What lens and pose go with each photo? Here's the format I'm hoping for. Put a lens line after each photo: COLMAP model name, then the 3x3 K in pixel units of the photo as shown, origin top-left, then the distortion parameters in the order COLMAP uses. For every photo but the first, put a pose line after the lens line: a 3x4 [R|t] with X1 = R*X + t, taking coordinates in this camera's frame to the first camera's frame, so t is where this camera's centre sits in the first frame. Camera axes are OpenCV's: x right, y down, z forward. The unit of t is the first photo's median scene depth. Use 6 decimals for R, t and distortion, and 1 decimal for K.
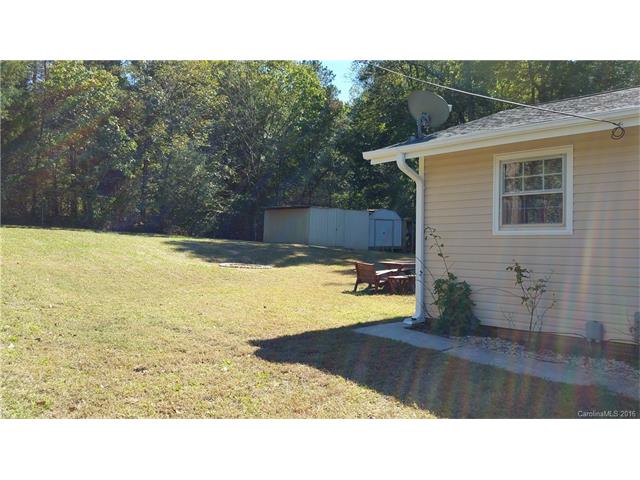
lens RADIAL K [[567.6, 0, 318.7], [0, 567.6, 241.0], [0, 0, 1]] dist [0.008424, -0.002025]
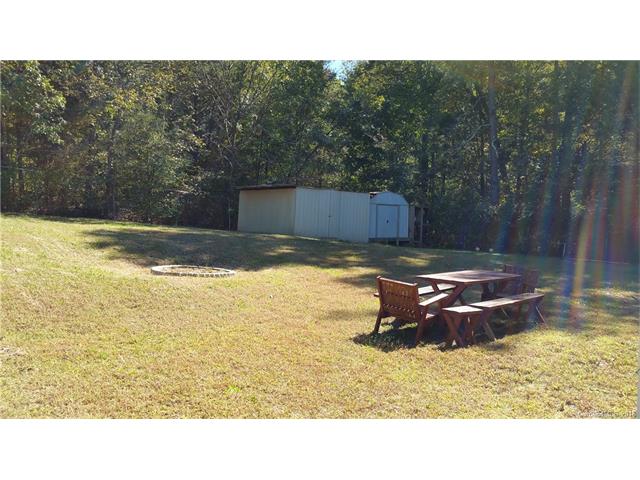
lens RADIAL K [[567.6, 0, 321.8], [0, 567.6, 240.2], [0, 0, 1]] dist [0.008424, -0.002025]
pose [[0.999572, 0.010108, 0.027439, -0.001184], [-0.010748, 0.999671, 0.023290, -0.005049], [-0.027195, -0.023575, 0.999352, 0.198838]]
